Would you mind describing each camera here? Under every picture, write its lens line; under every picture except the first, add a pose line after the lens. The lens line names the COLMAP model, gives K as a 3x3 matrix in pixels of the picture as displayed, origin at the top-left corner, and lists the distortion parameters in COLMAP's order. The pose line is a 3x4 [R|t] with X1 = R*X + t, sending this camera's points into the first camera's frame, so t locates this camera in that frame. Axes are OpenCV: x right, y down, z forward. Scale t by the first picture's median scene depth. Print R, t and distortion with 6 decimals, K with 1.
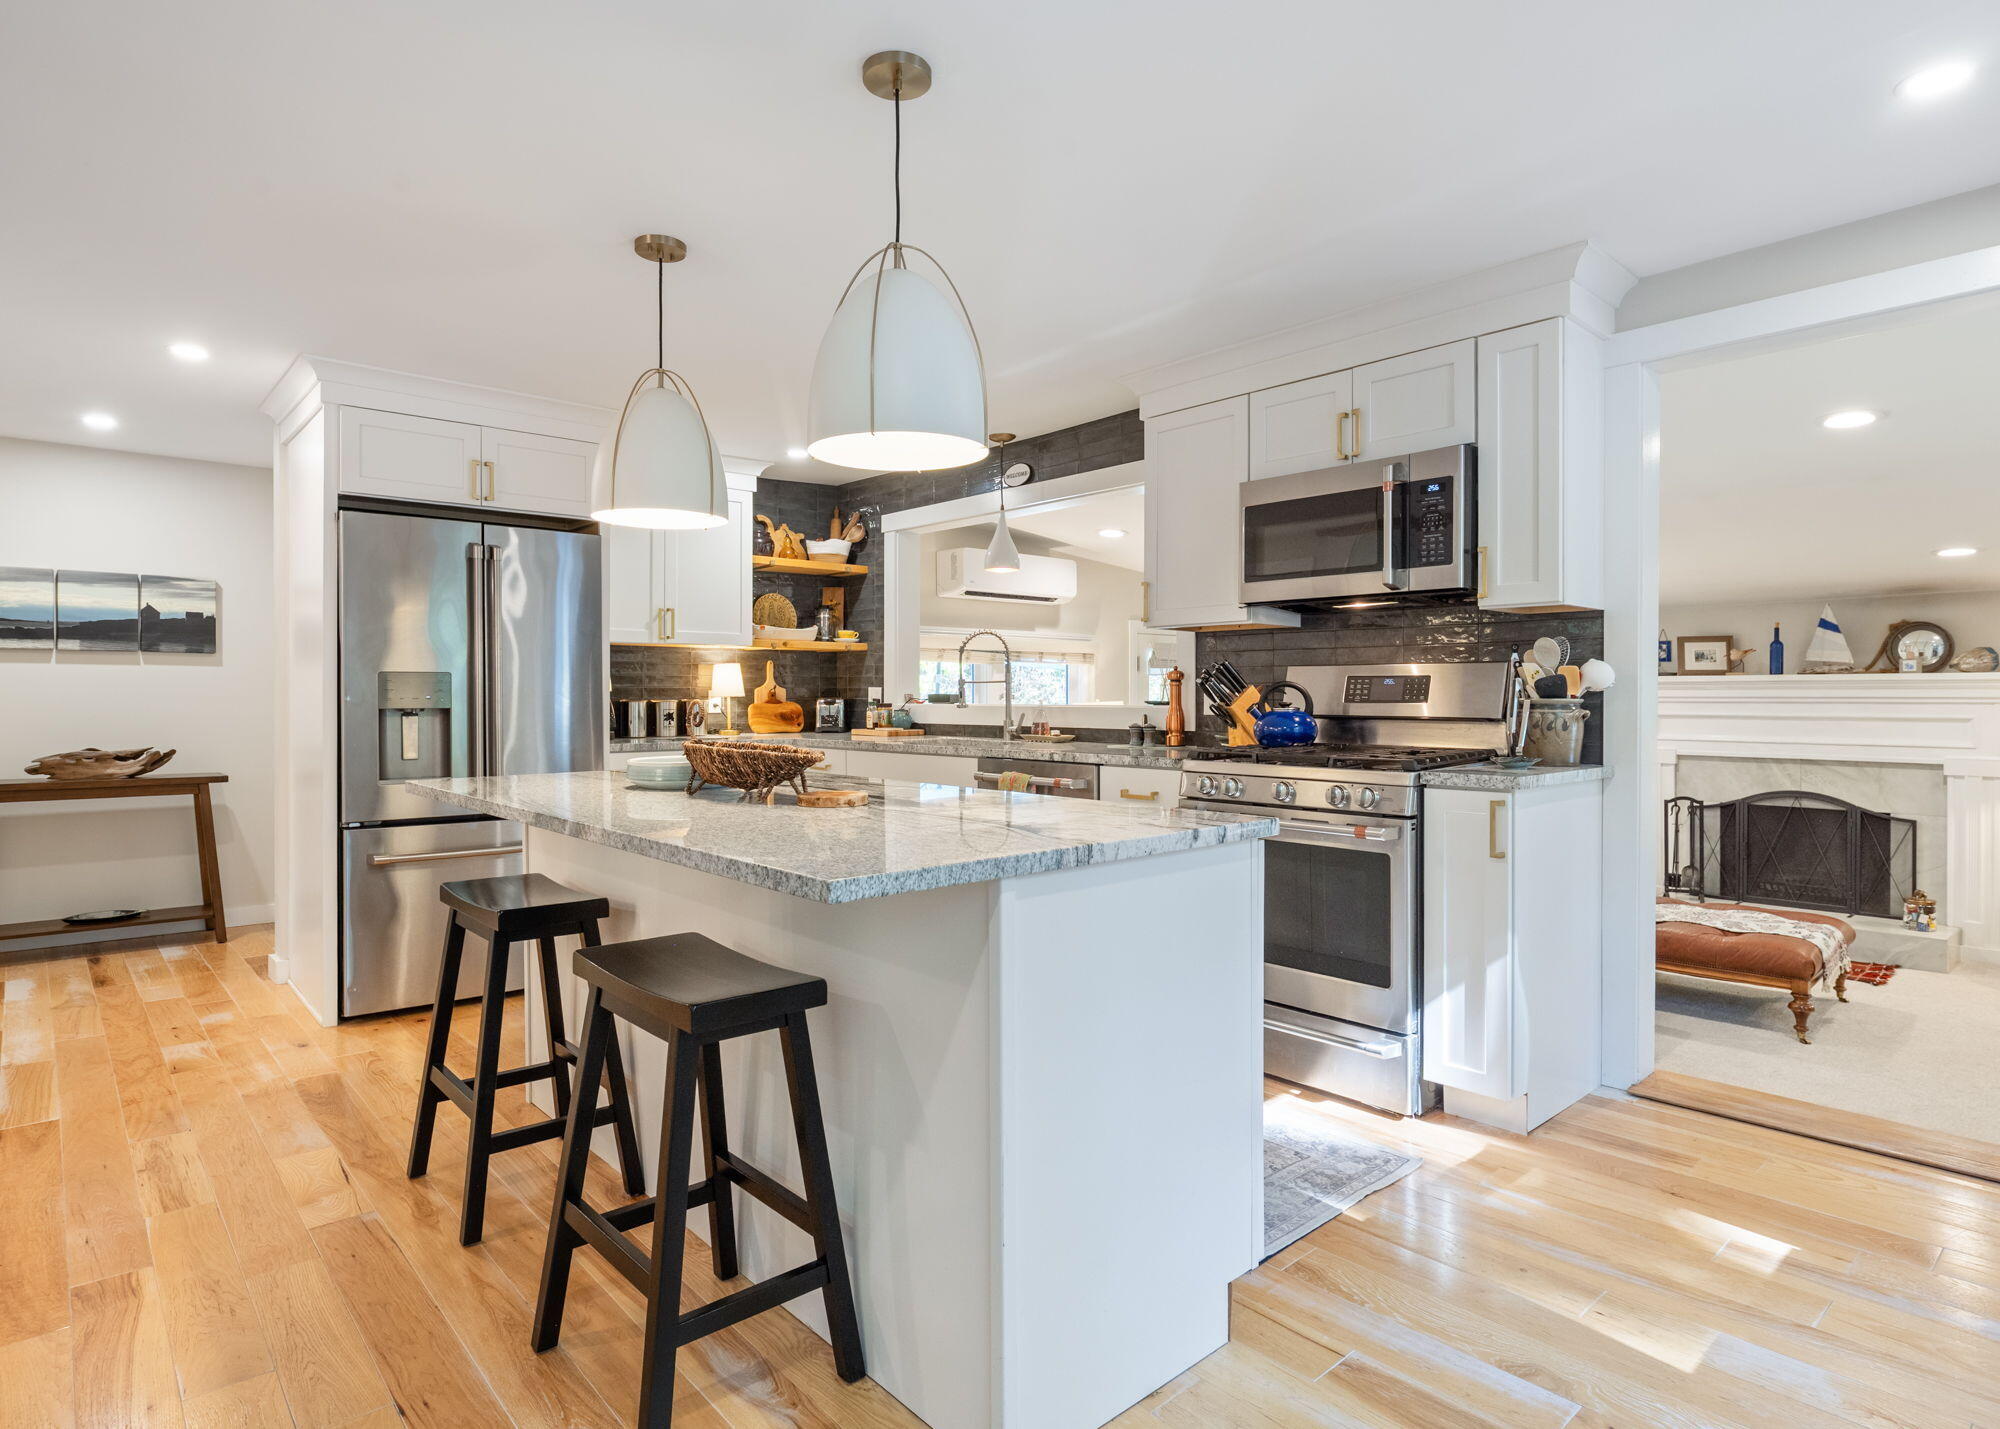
lens RADIAL K [[1076.8, 0, 1018.3], [0, 1076.8, 710.0], [0, 0, 1]] dist [-0.001703, -0.000011]
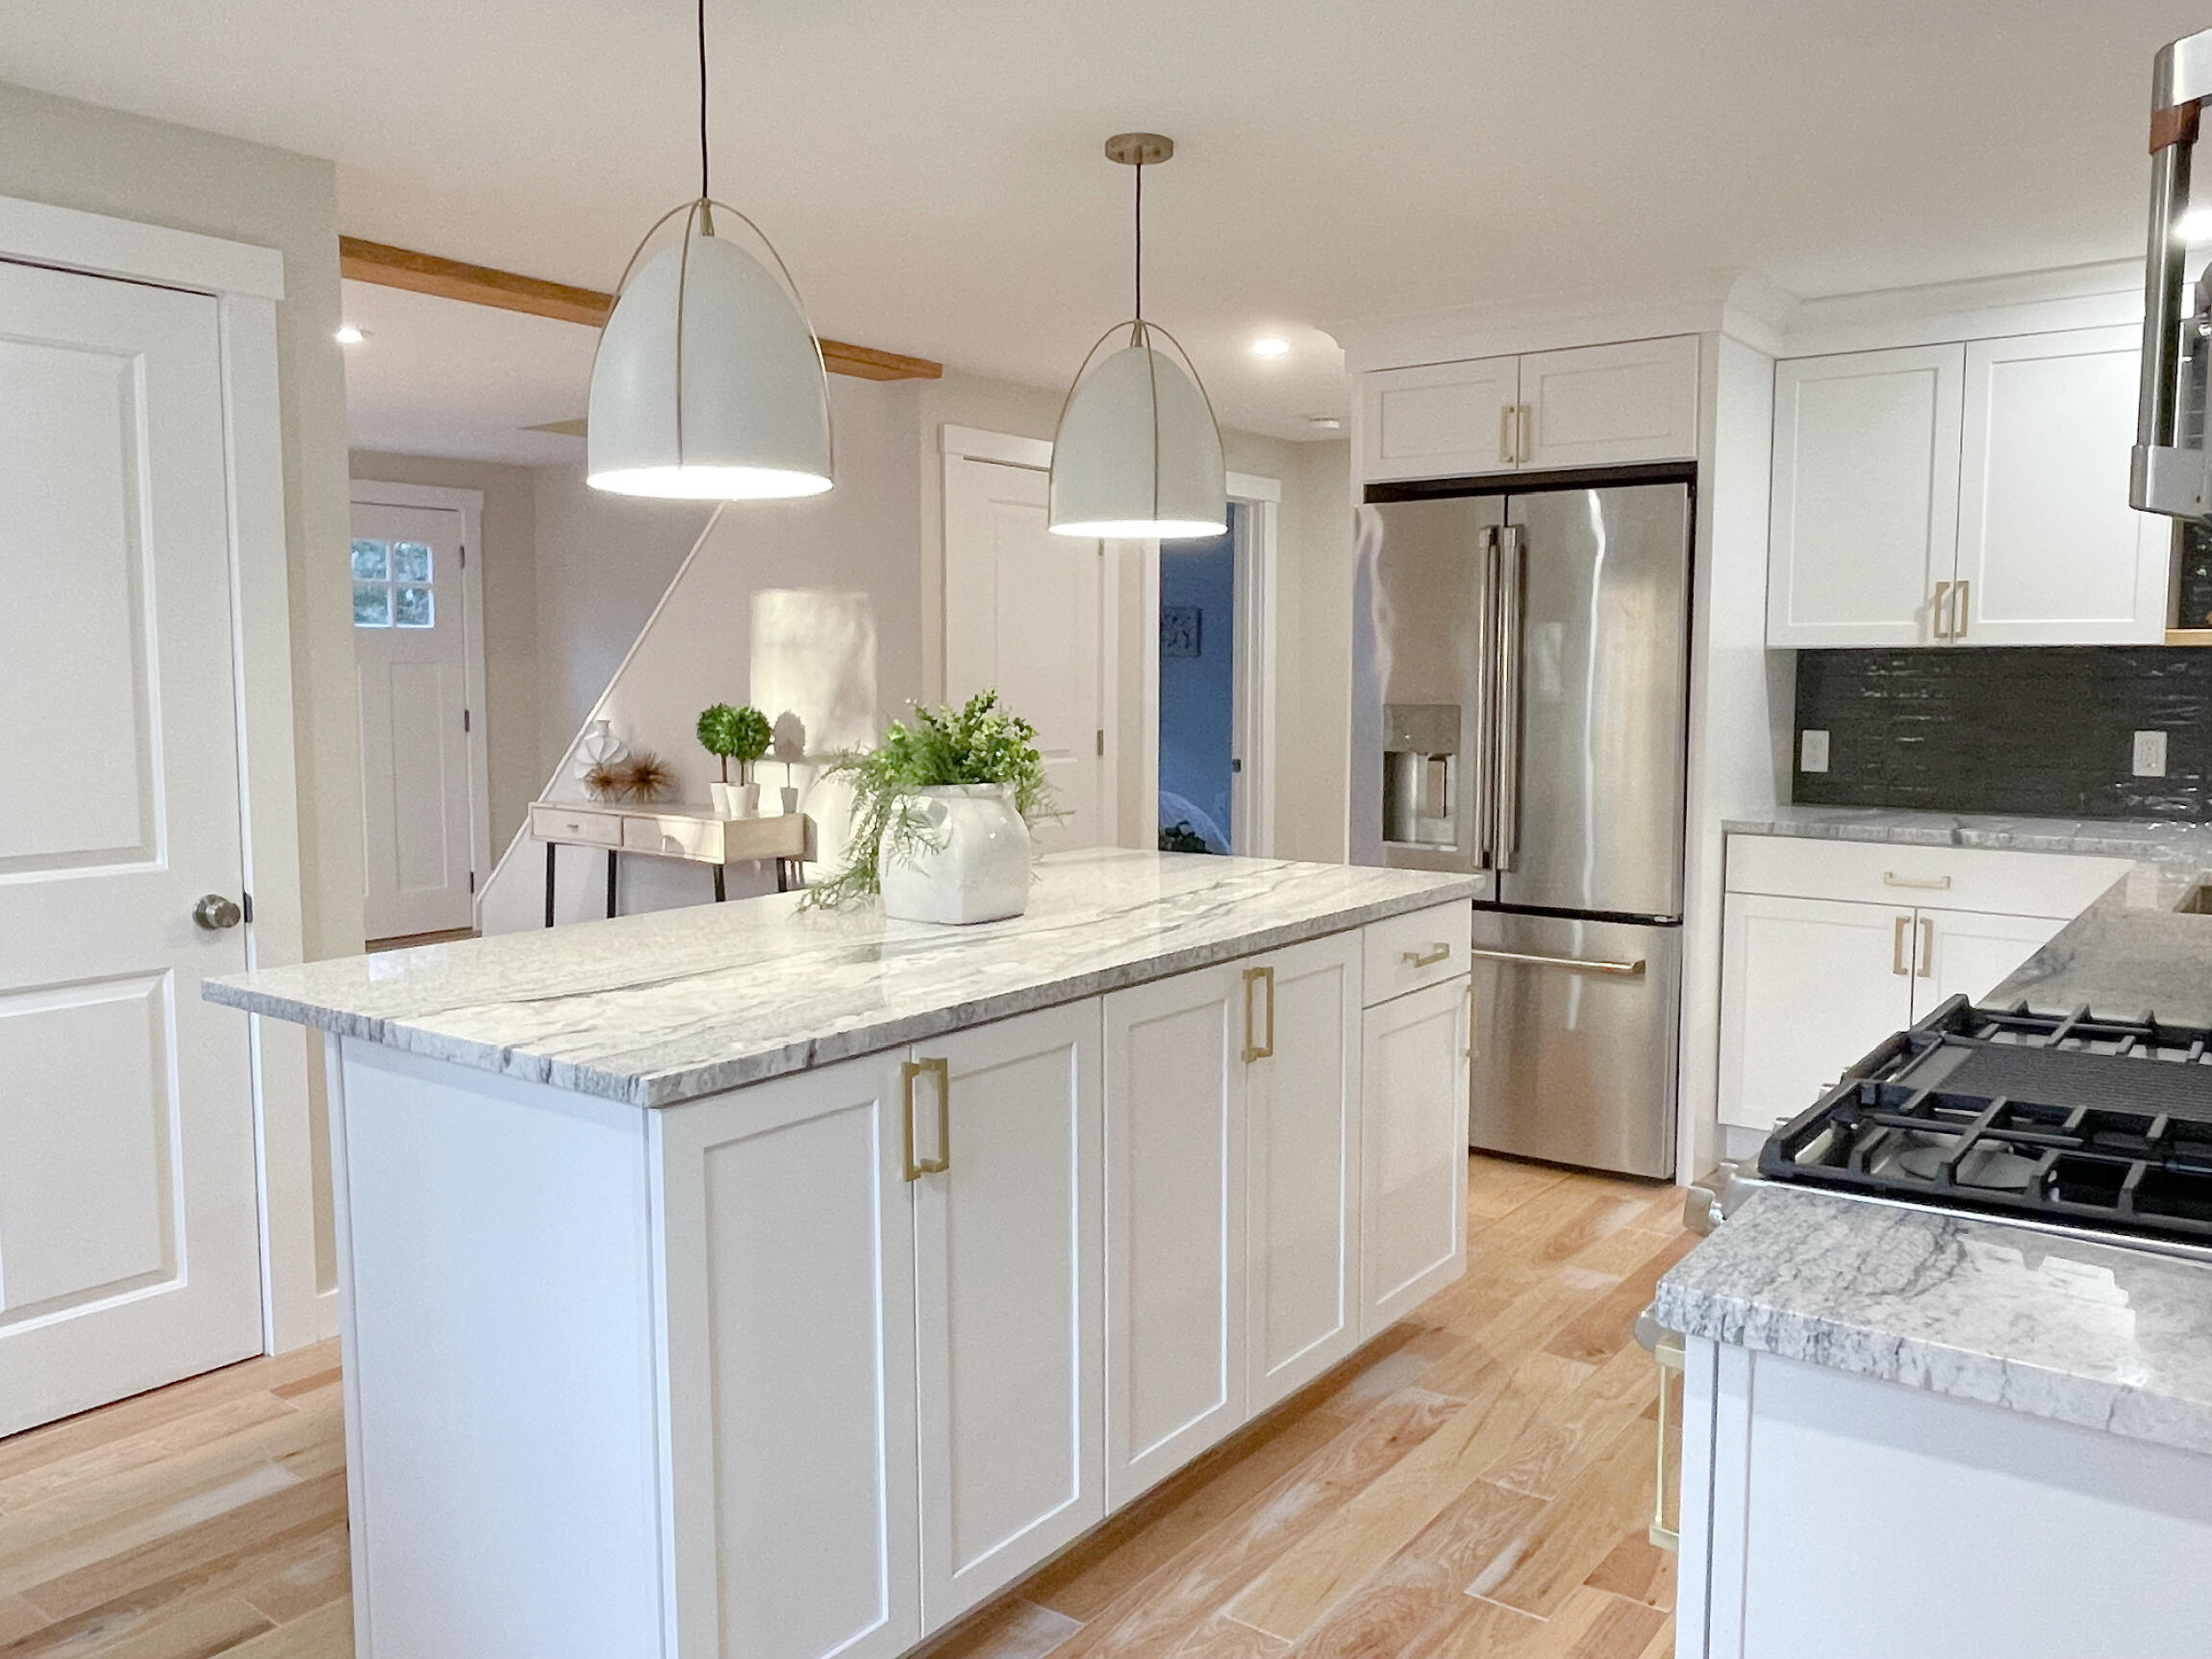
lens RADIAL K [[1697.0, 0, 1106.0], [0, 1697.0, 829.5], [0, 0, 1]] dist [-0.007939, -0.006580]
pose [[0.194208, 0.095270, -0.976323, 0.562175], [-0.013982, 0.995440, 0.094355, -0.056158], [0.980861, -0.004673, 0.194655, 0.522865]]
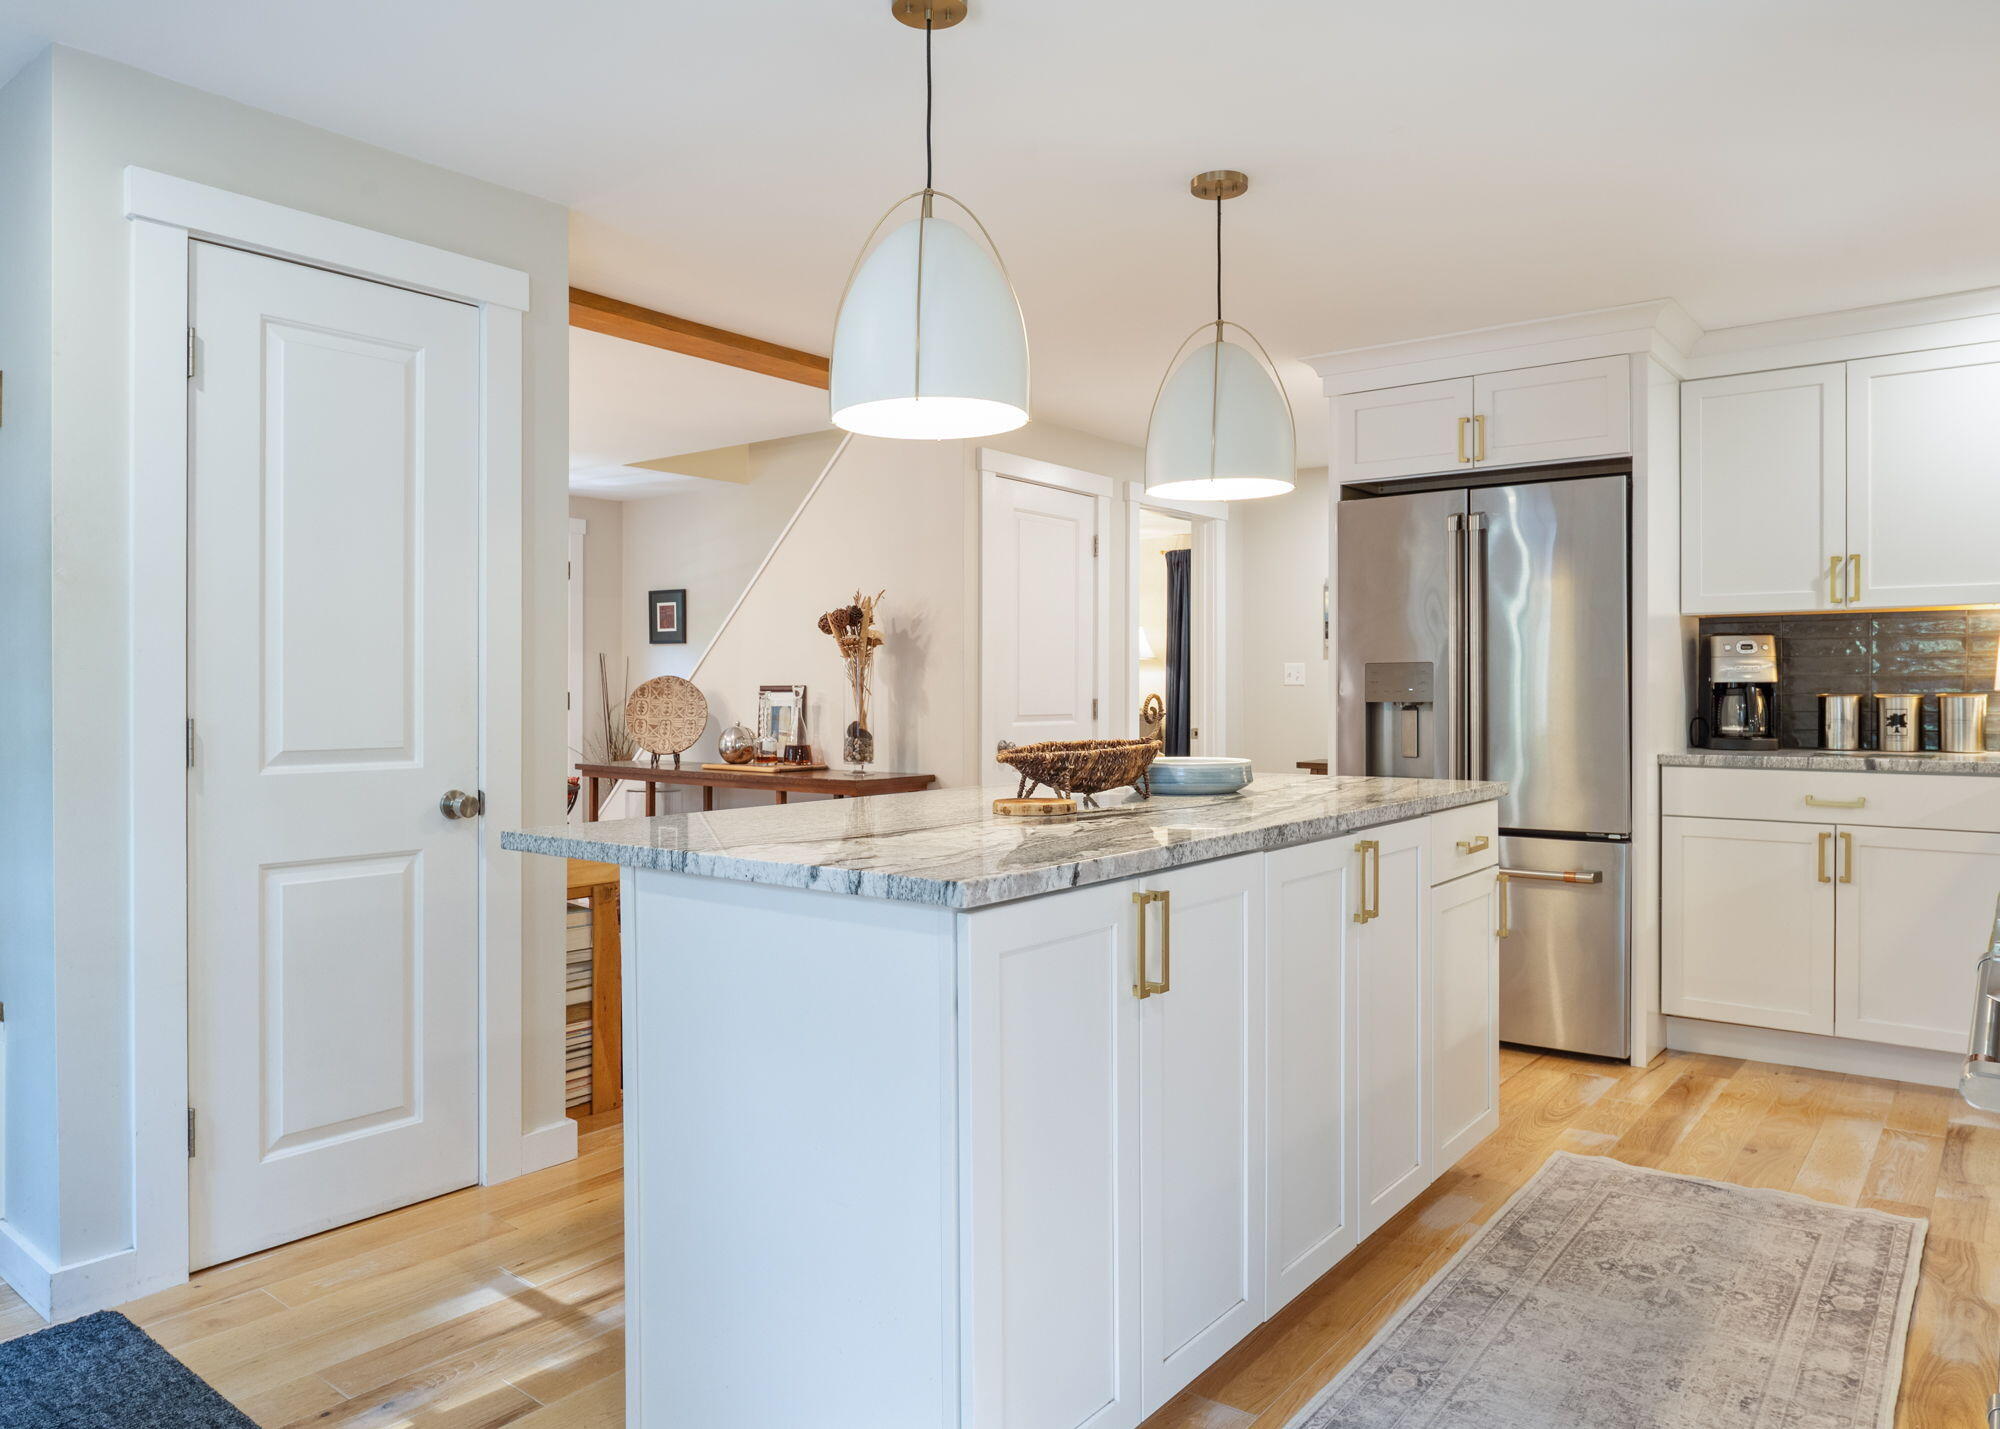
lens RADIAL K [[1352.1, 0, 965.8], [0, 1352.1, 696.1], [0, 0, 1]] dist [-0.025053, -0.000831]
pose [[0.158878, 0.006791, -0.987275, 0.507004], [-0.013282, 0.999901, 0.004740, -0.006428], [0.987209, 0.012360, 0.158953, 0.431041]]
